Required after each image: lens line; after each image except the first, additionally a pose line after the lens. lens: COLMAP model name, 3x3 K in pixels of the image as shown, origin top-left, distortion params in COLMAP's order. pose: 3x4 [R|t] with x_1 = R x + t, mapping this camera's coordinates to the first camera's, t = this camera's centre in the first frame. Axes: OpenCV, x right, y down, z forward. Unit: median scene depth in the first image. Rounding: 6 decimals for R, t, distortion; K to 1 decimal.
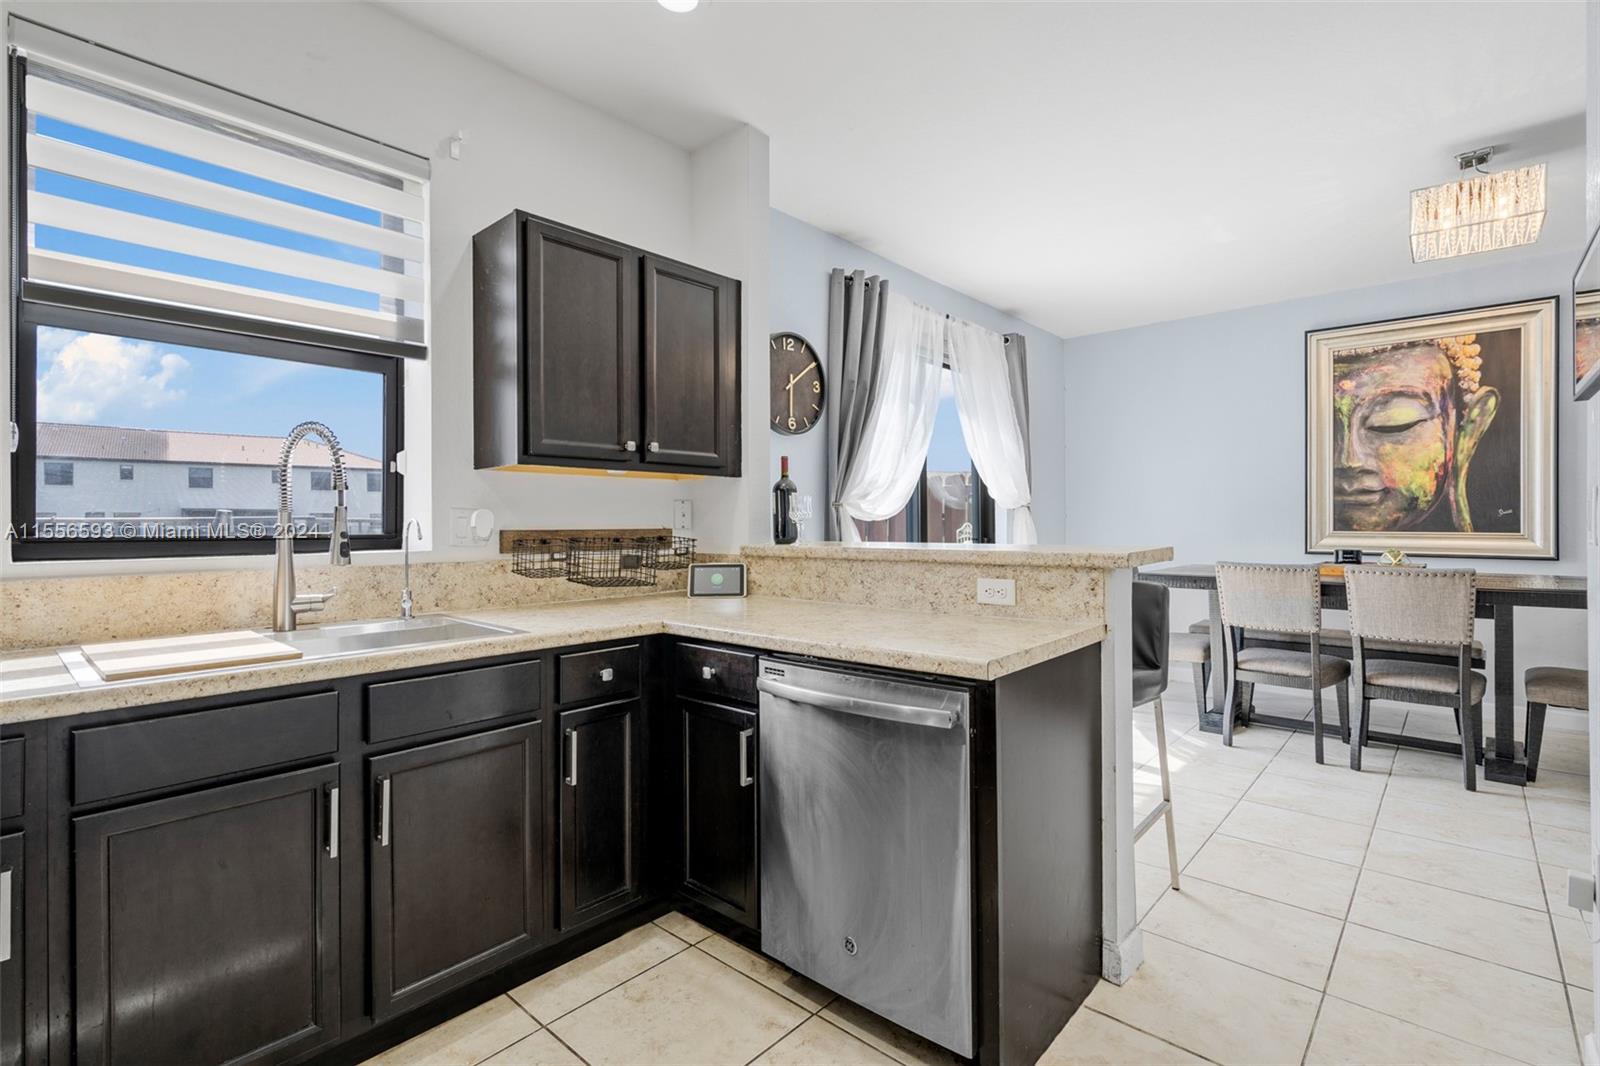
lens RADIAL K [[742.5, 0, 802.1], [0, 742.5, 521.4], [0, 0, 1]] dist [-0.004141, -0.000564]
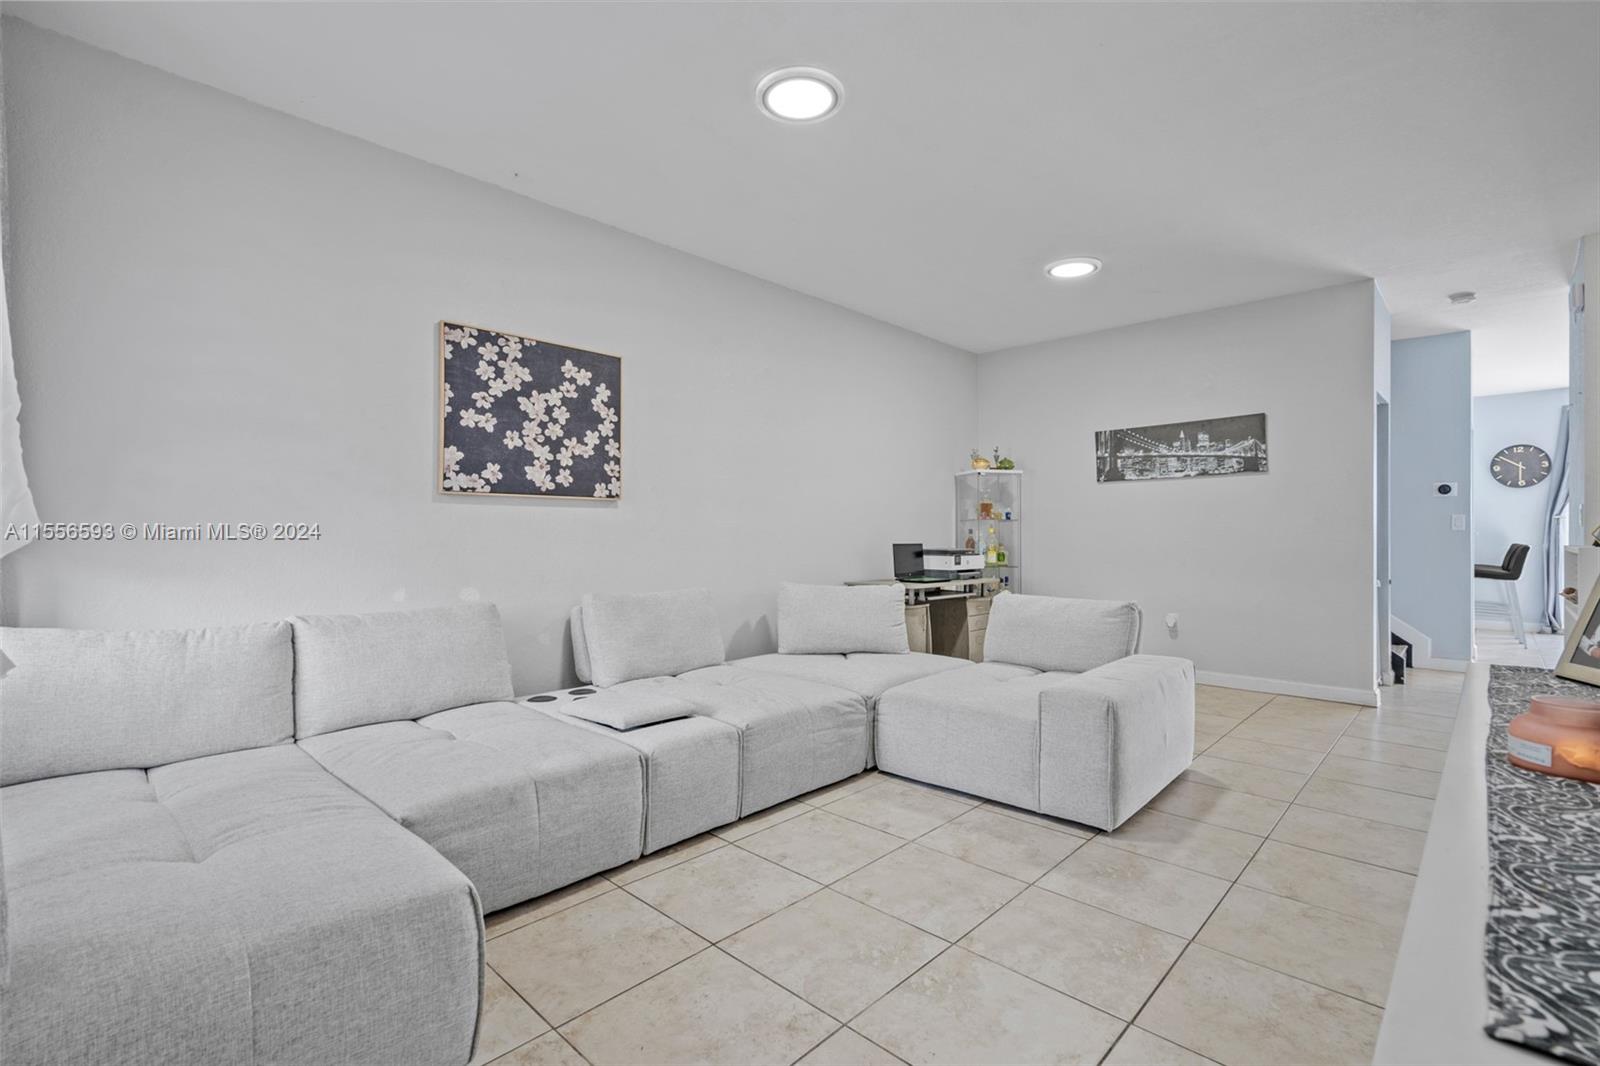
lens RADIAL K [[714.5, 0, 800.0], [0, 714.5, 533.0], [0, 0, 1]] dist [-0.003241, -0.000447]
pose [[-0.037459, 0.002099, -0.999296, 3.009107], [0.003251, 0.999993, 0.001979, 0.018065], [0.999293, -0.003174, -0.037465, -1.542835]]
